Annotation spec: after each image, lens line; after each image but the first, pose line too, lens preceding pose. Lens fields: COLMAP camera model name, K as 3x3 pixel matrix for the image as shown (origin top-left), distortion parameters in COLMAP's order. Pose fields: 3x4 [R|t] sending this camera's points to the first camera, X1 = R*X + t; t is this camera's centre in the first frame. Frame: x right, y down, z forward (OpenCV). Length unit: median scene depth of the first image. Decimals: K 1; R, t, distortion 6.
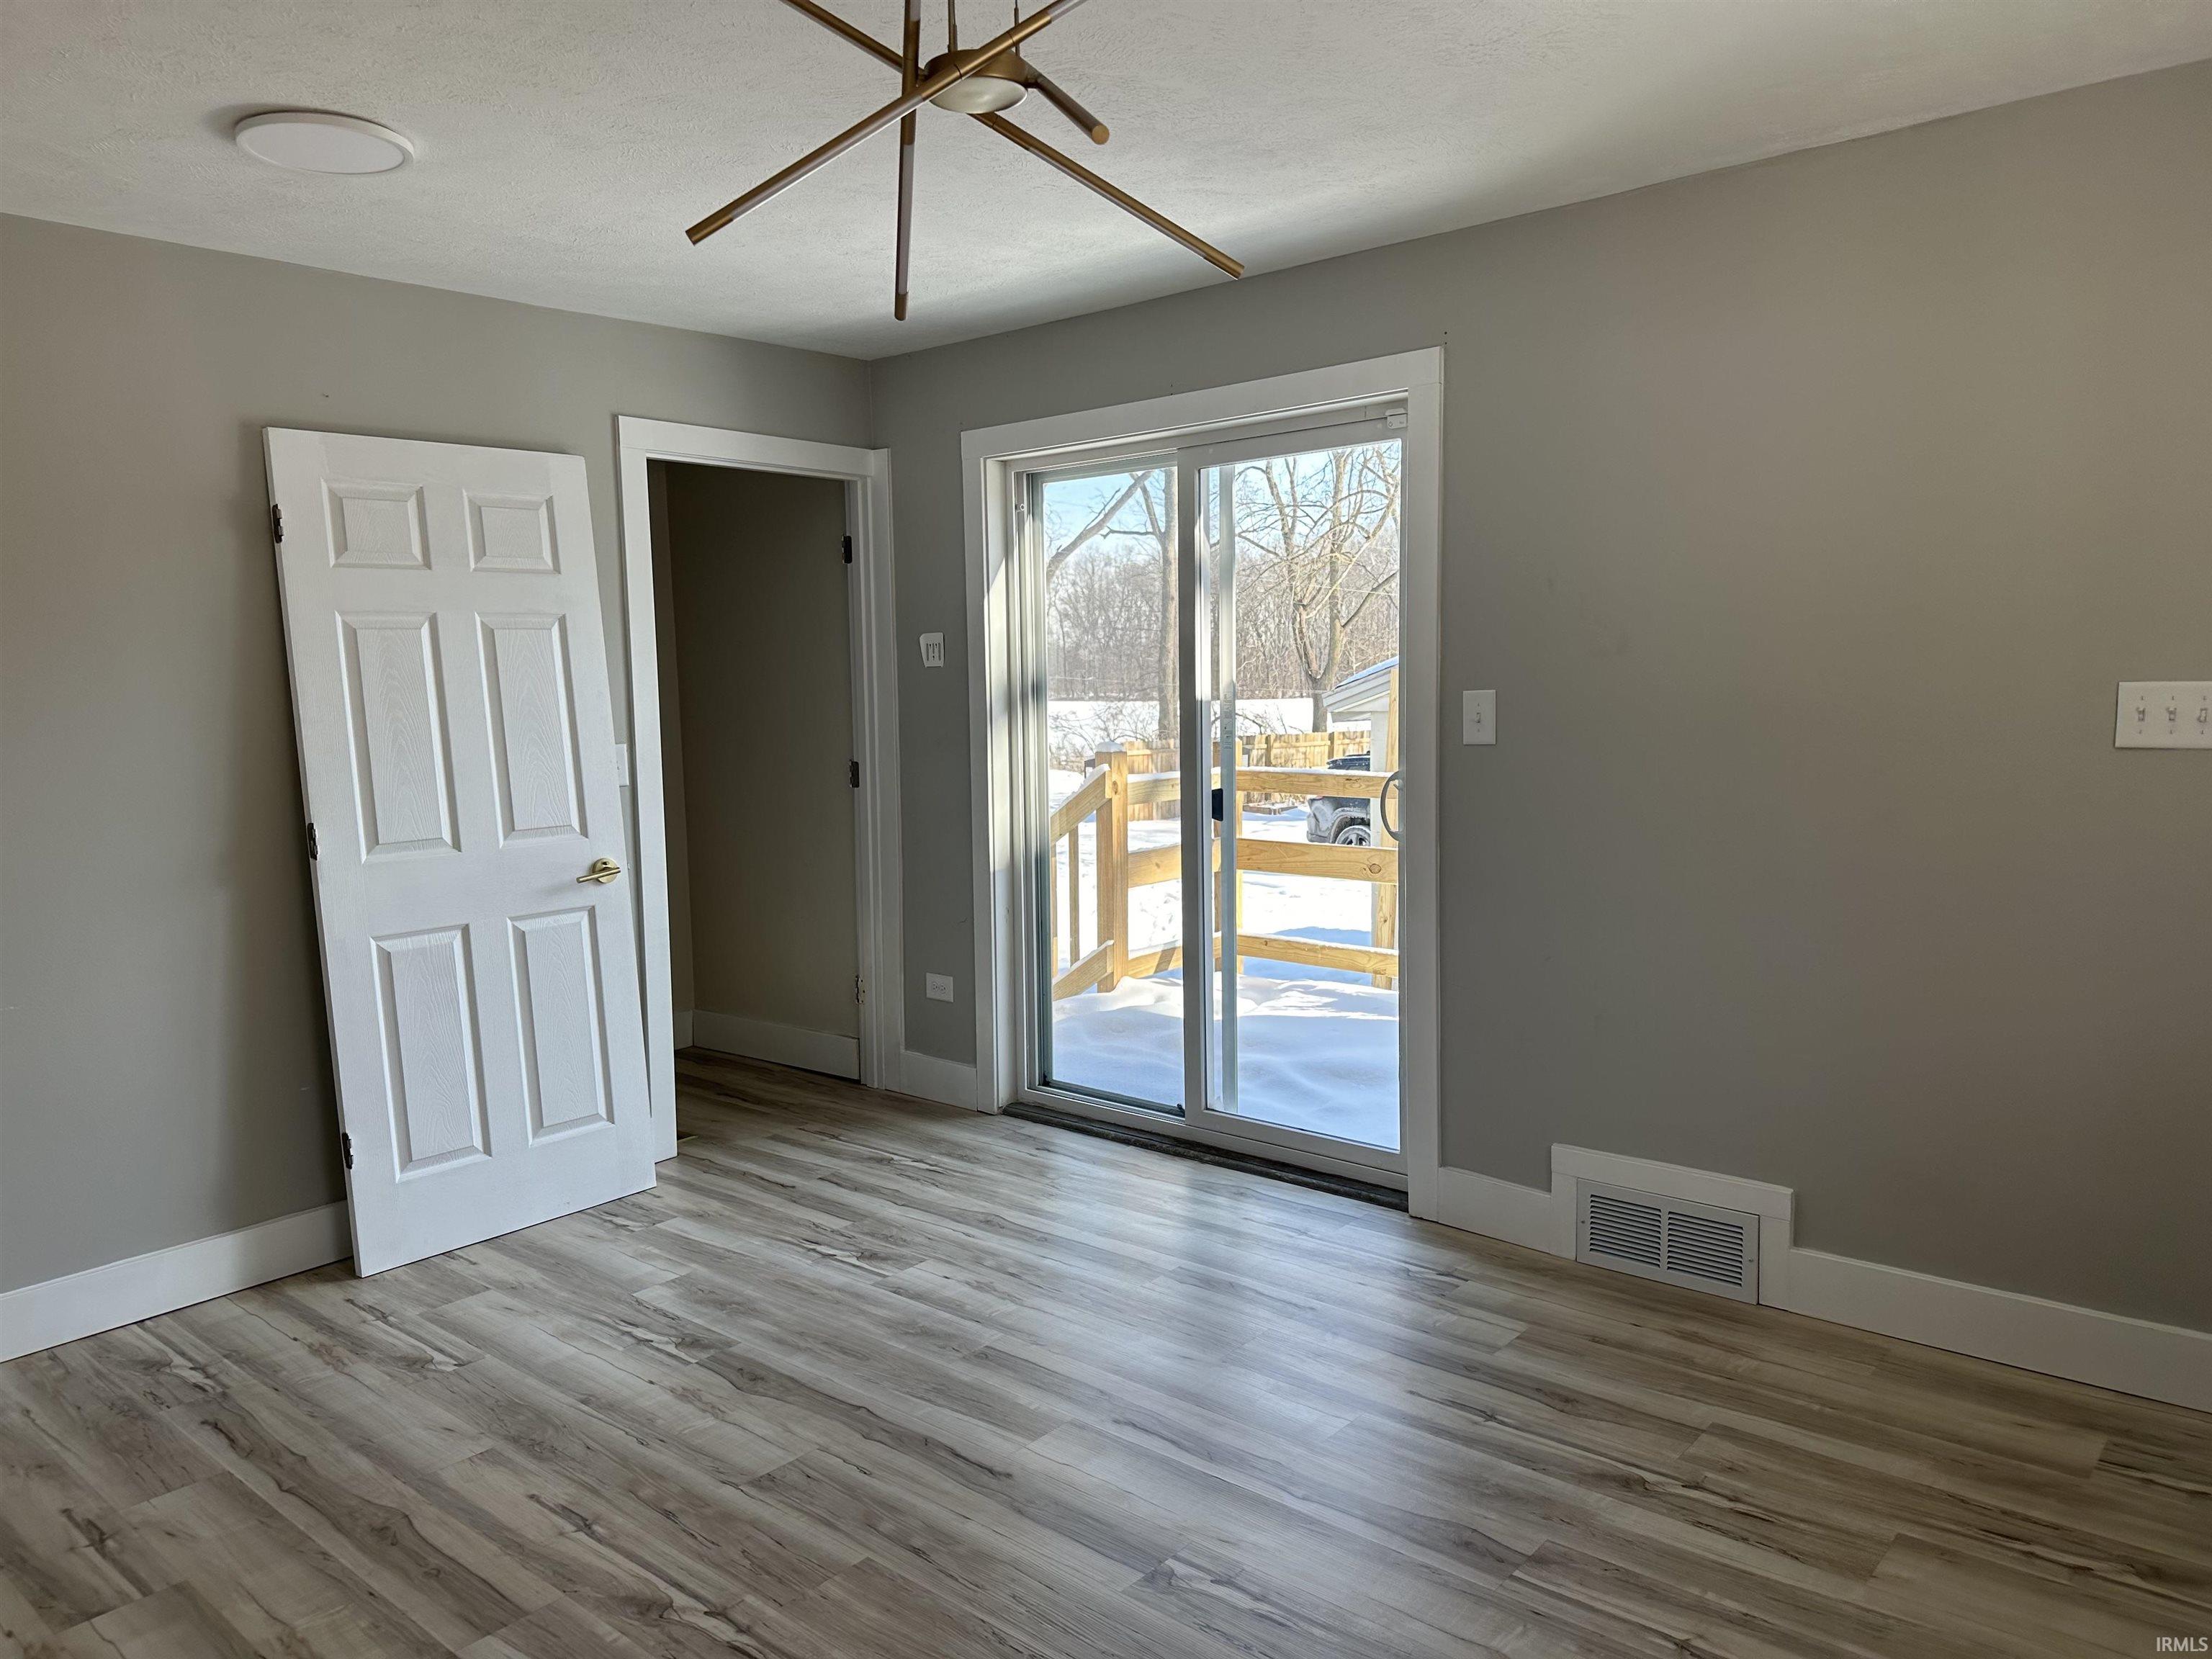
lens RADIAL K [[1547.5, 0, 1114.7], [0, 1547.5, 834.0], [0, 0, 1]] dist [-0.024740, -0.002600]
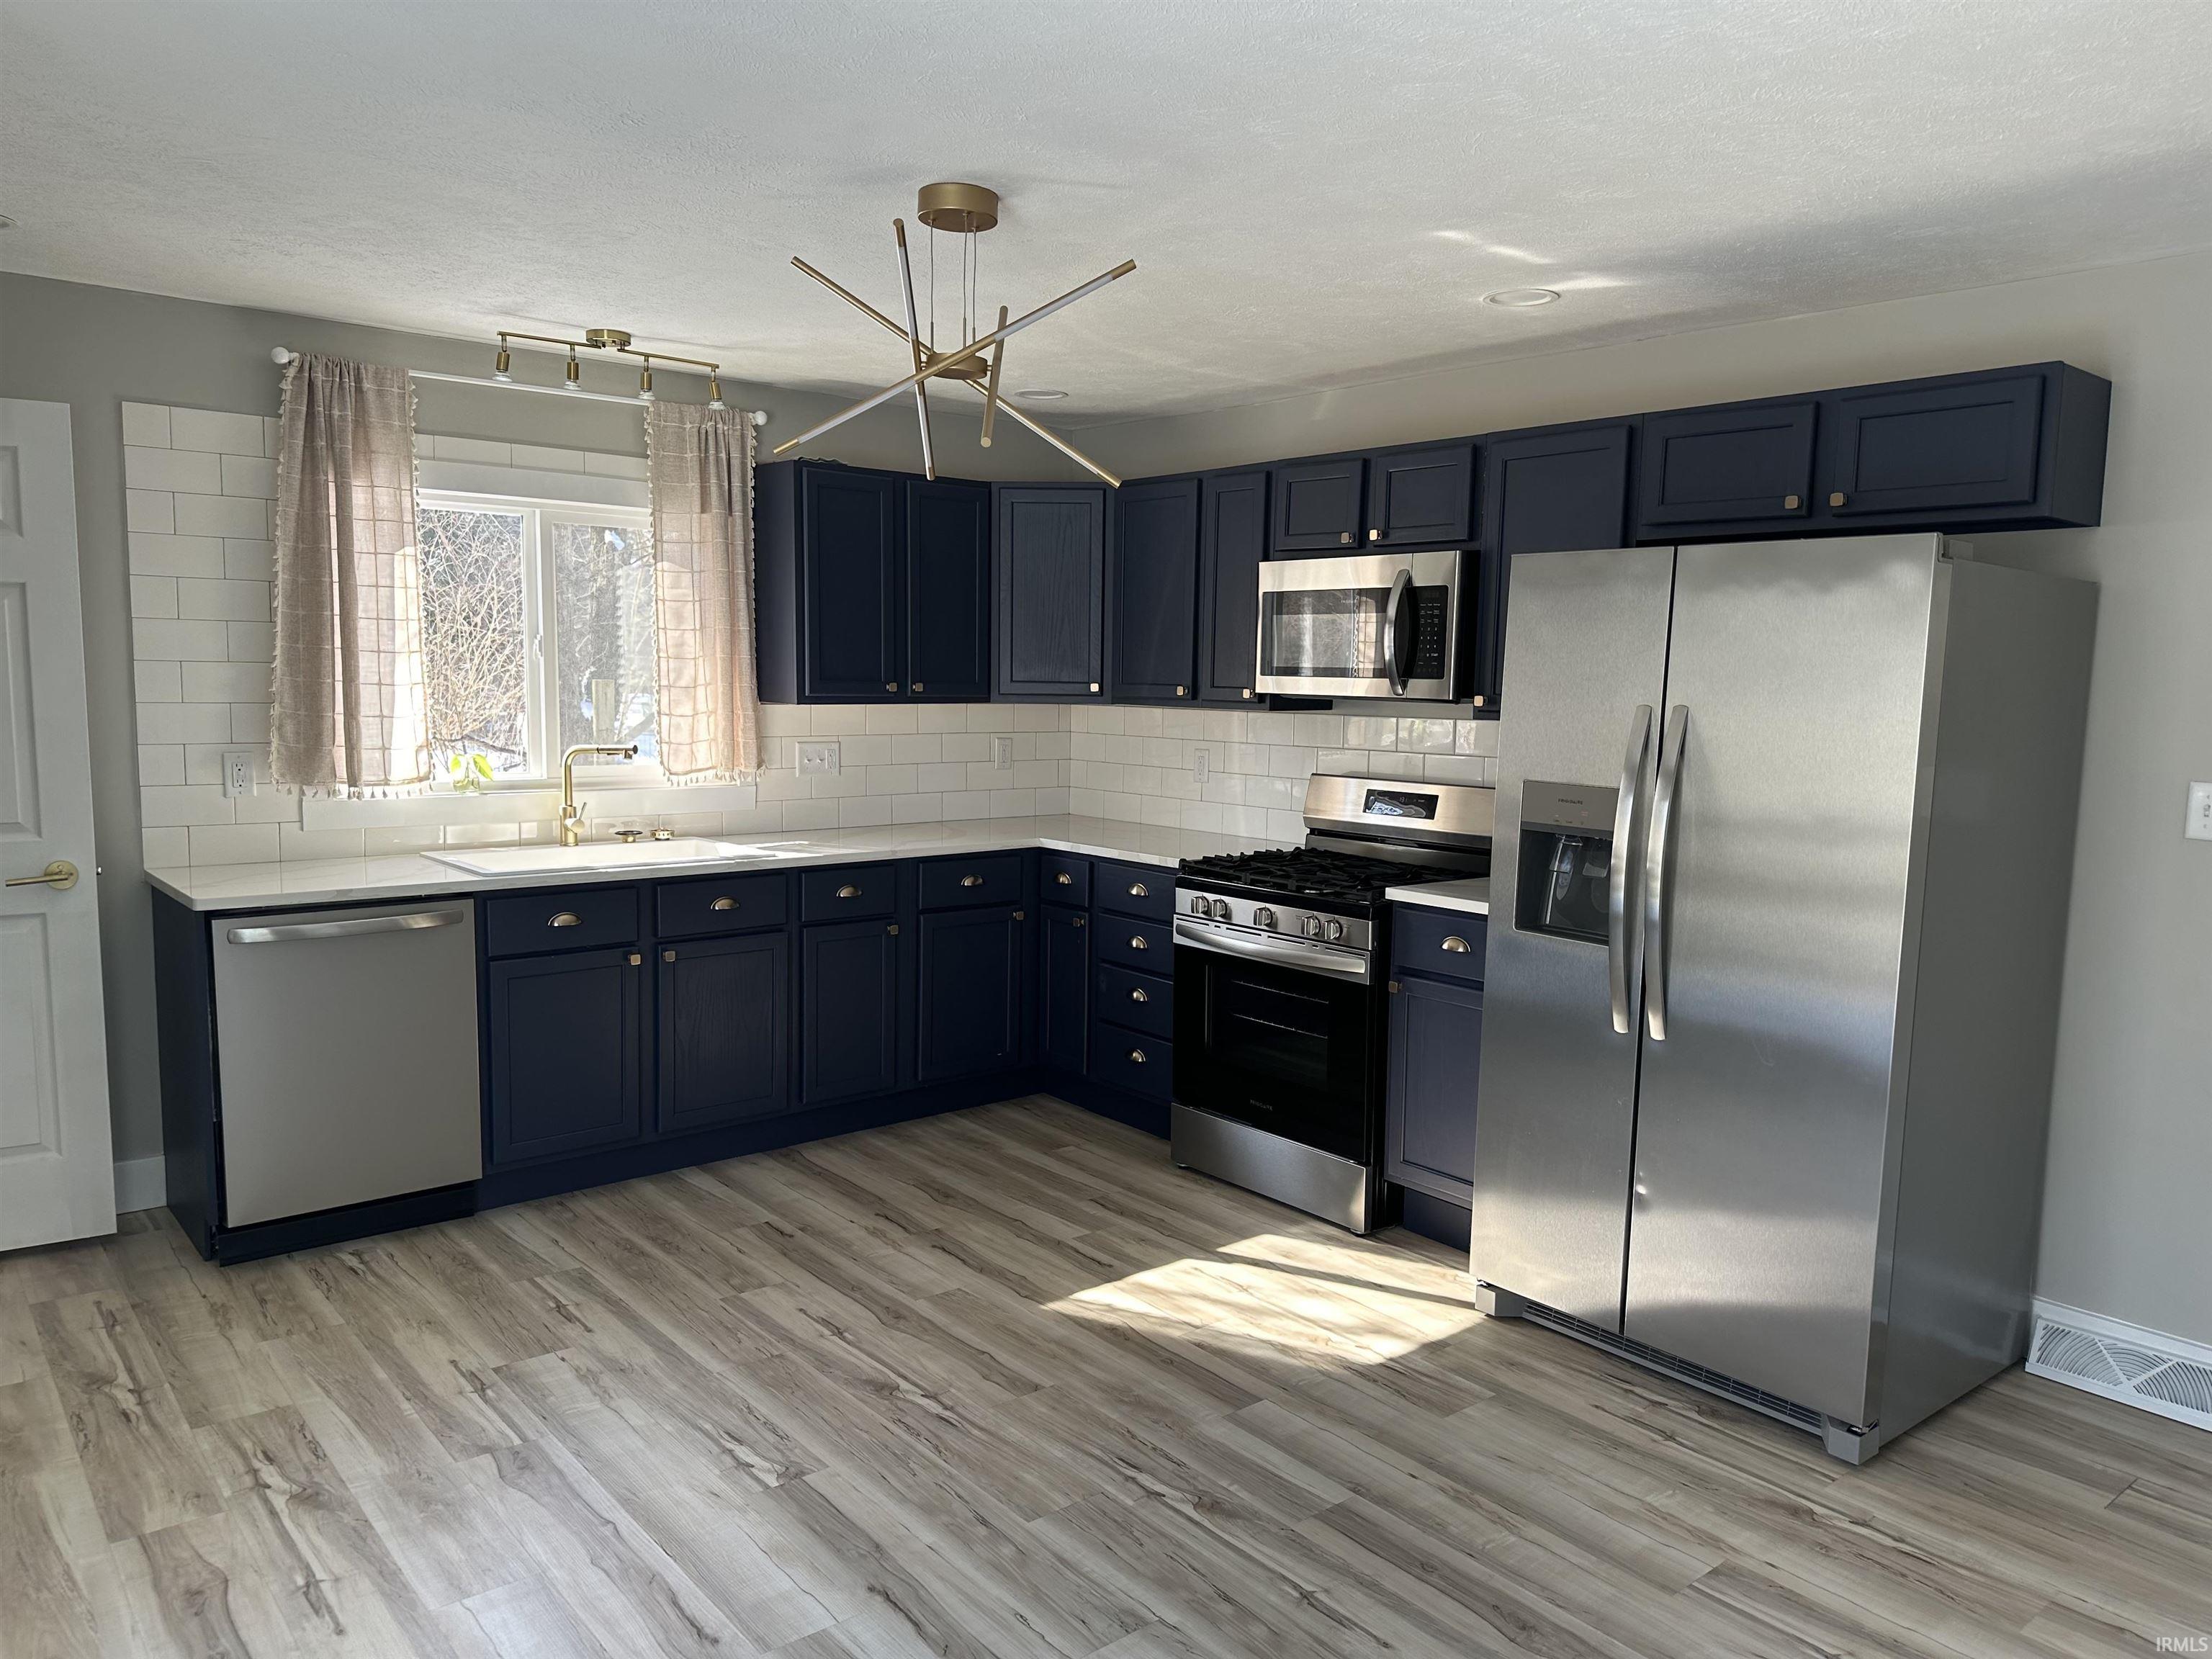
lens RADIAL K [[1547.5, 0, 1102.7], [0, 1547.5, 834.9], [0, 0, 1]] dist [-0.024740, -0.002600]
pose [[-0.986176, -0.020320, 0.164453, -0.378641], [0.014048, 0.978628, 0.205158, -0.235106], [-0.165107, 0.204632, -0.964814, 1.924252]]
